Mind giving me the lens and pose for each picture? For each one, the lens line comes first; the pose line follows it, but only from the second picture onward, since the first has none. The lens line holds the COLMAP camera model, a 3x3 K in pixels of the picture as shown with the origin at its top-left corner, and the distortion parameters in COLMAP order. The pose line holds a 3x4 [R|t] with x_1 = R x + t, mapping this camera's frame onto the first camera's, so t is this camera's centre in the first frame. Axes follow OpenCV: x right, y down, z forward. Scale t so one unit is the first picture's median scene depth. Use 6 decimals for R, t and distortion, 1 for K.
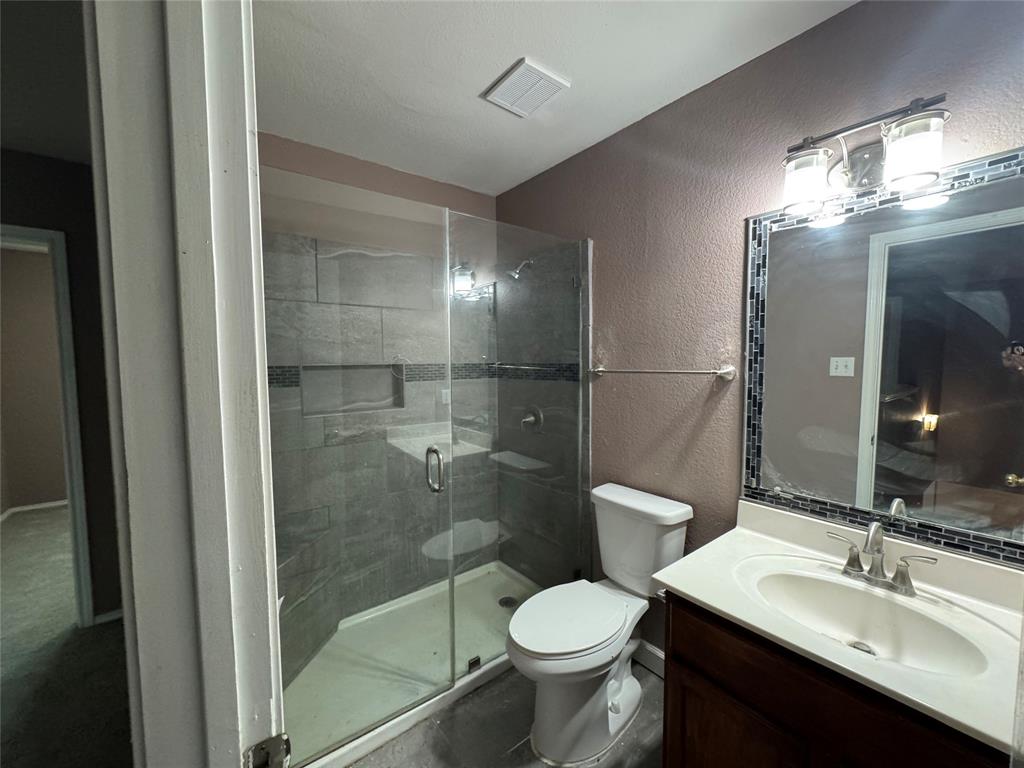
lens RADIAL K [[410.5, 0, 511.4], [0, 410.5, 385.3], [0, 0, 1]] dist [-0.008230, 0.000362]
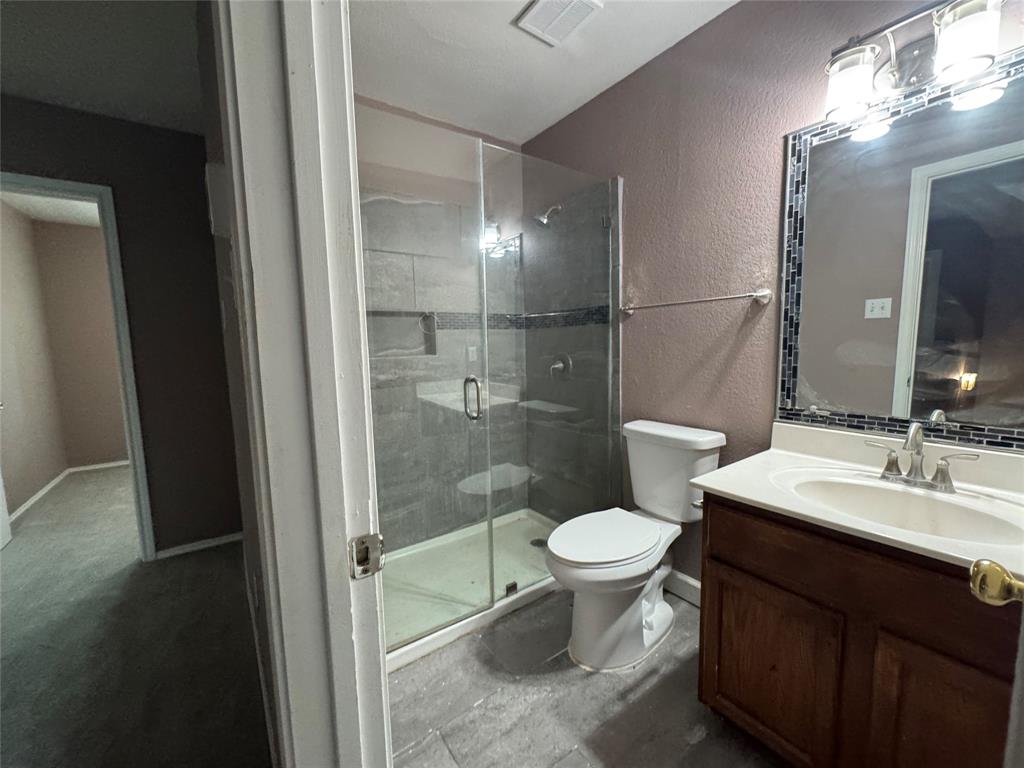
lens RADIAL K [[410.5, 0, 511.4], [0, 410.5, 385.3], [0, 0, 1]] dist [-0.008230, 0.000362]
pose [[0.999037, -0.012271, -0.042126, -0.044666], [0.014161, 0.998893, 0.044859, 0.125003], [0.041529, -0.045412, 0.998105, -0.030734]]
